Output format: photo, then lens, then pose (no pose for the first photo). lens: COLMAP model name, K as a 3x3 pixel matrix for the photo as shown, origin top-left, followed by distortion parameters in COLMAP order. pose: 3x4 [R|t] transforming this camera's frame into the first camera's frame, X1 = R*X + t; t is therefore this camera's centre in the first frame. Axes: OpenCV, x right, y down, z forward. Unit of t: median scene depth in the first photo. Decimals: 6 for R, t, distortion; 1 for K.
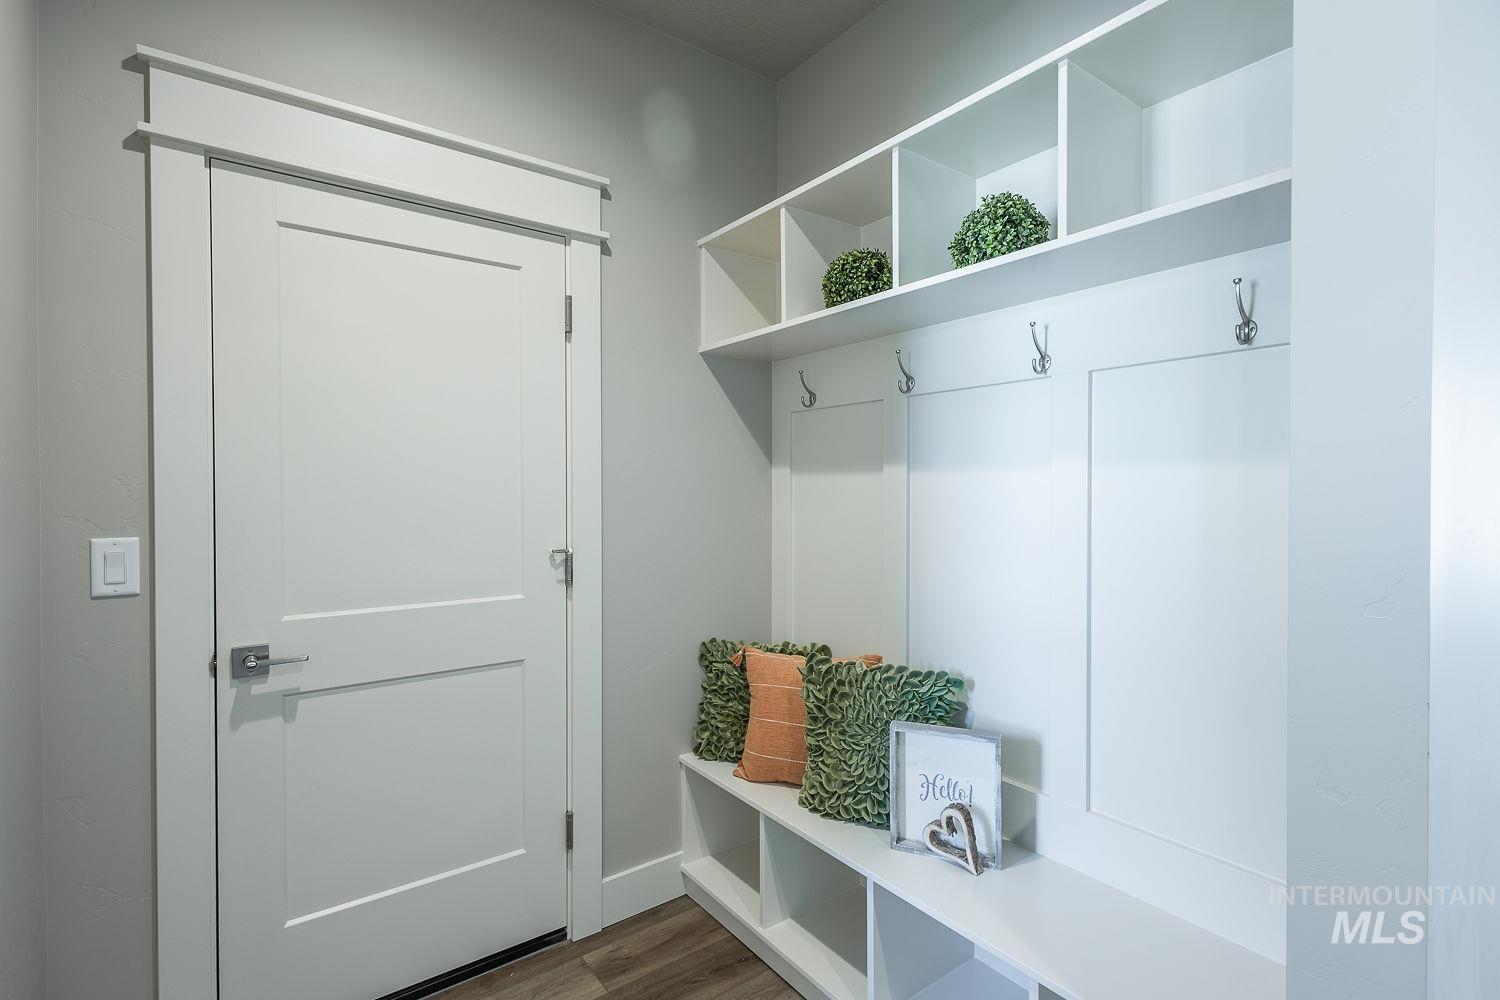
lens RADIAL K [[694.8, 0, 748.6], [0, 694.8, 488.1], [0, 0, 1]] dist [0.004610, -0.003059]
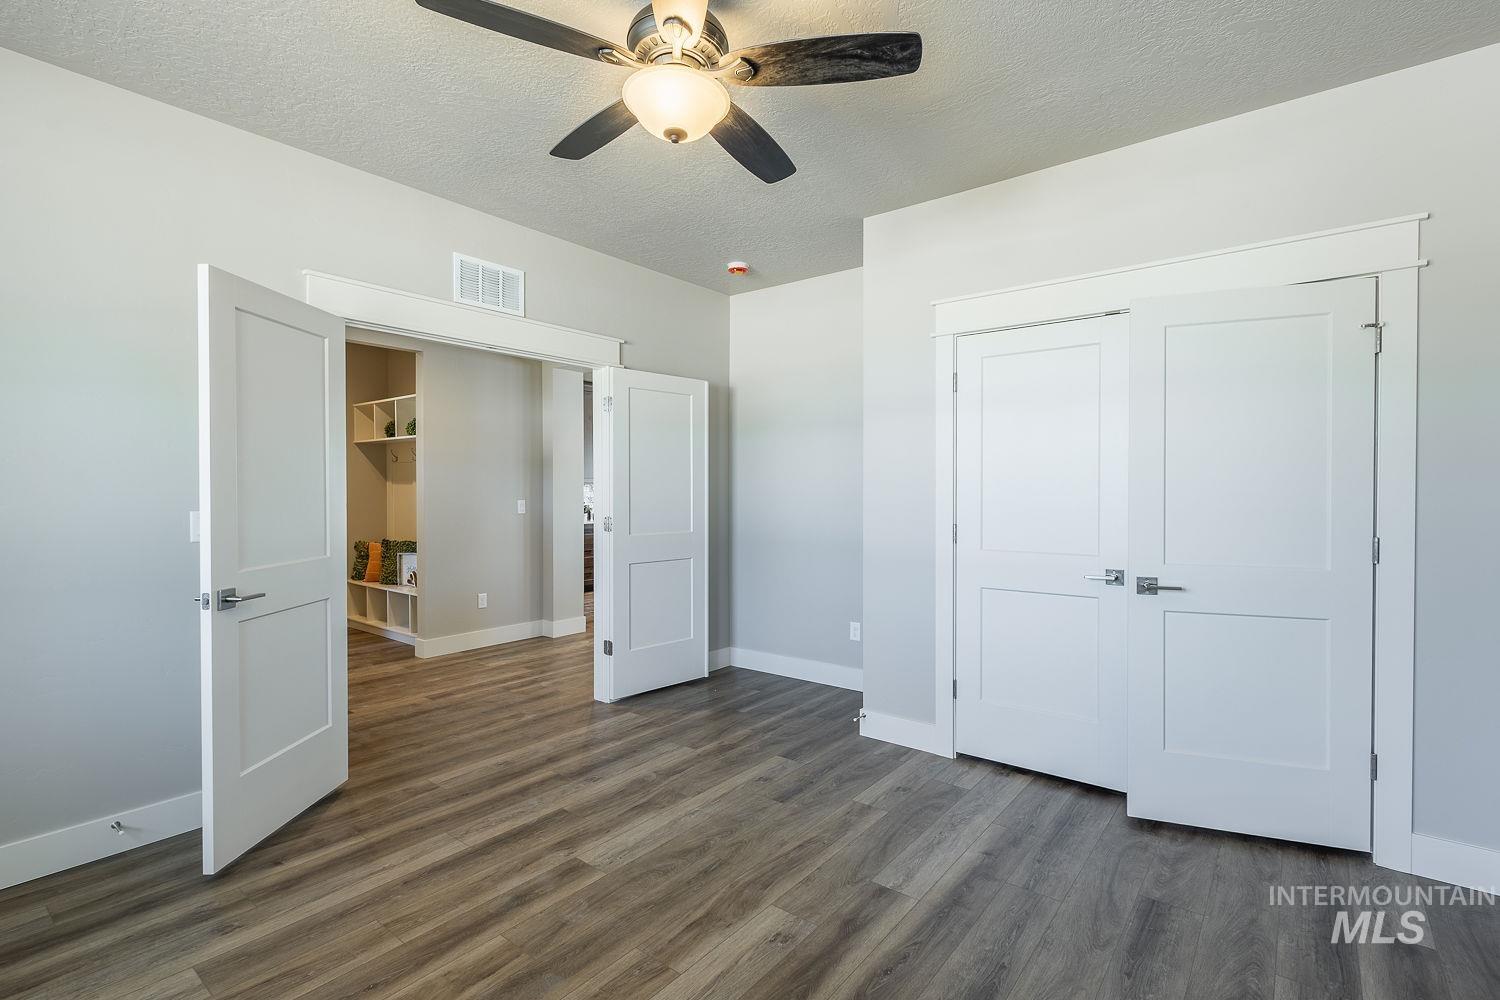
lens RADIAL K [[694.8, 0, 750.7], [0, 694.8, 492.7], [0, 0, 1]] dist [0.004610, -0.003059]
pose [[0.967898, 0.001759, 0.251336, 0.885306], [-0.002180, 0.999997, 0.001397, 0.005775], [-0.251333, -0.001900, 0.967899, -2.471253]]
